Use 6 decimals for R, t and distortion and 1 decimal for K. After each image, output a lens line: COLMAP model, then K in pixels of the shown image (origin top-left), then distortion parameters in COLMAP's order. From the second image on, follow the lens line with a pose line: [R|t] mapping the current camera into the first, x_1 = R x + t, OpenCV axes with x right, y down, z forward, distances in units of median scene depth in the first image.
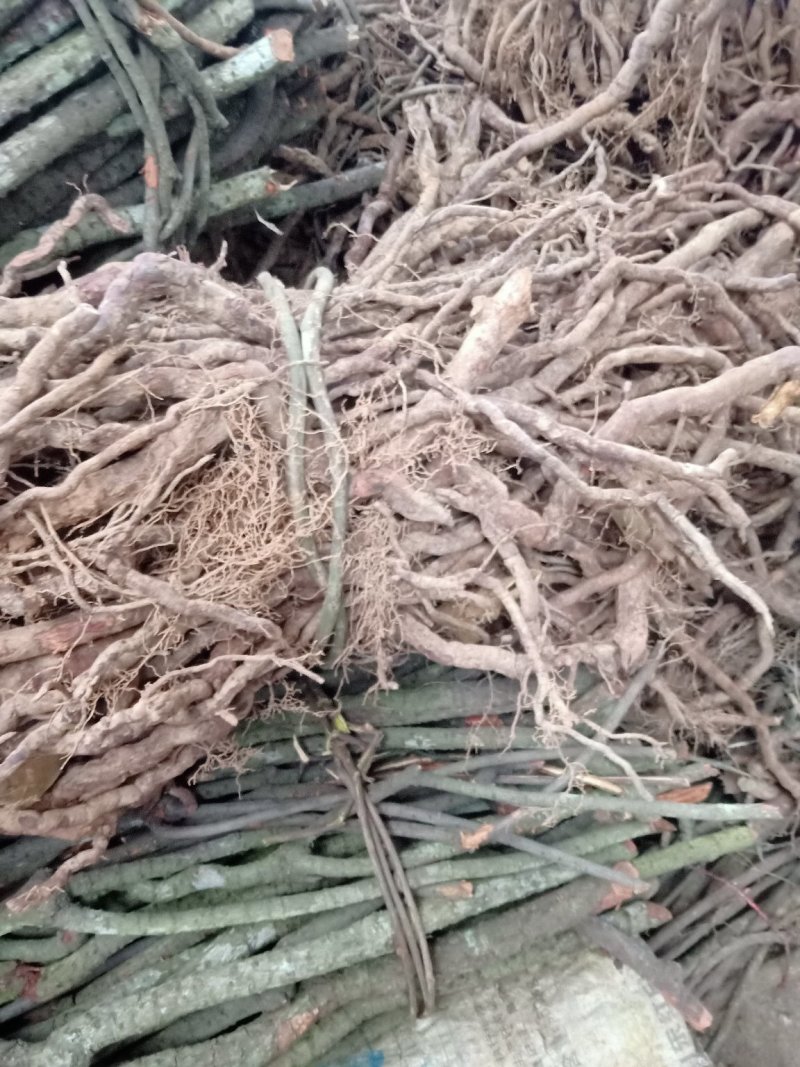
lens RADIAL K [[880.9, 0, 399.9], [0, 880.9, 533.2], [0, 0, 1]] dist [0.000938, 0.000672]
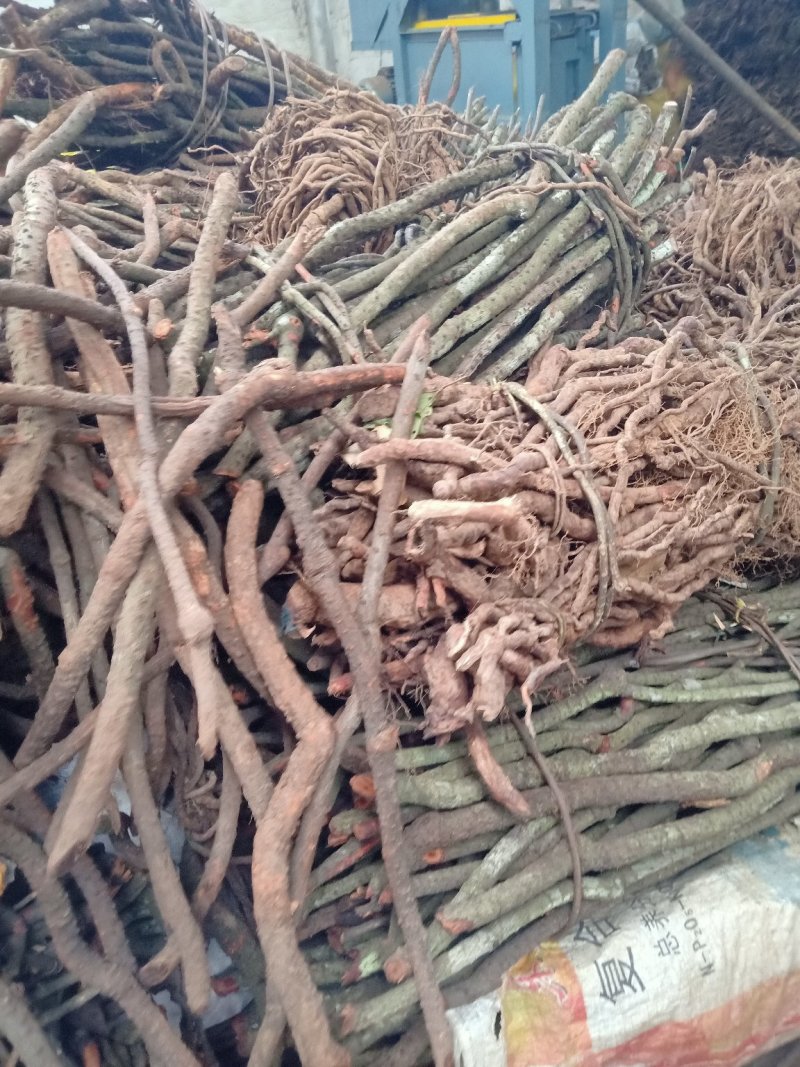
lens RADIAL K [[880.9, 0, 399.9], [0, 880.9, 533.2], [0, 0, 1]] dist [0.000938, 0.000672]
pose [[0.998771, -0.048394, 0.010725, -0.769732], [0.049442, 0.957223, -0.285095, 0.565231], [0.003531, 0.285275, 0.958439, -0.666621]]
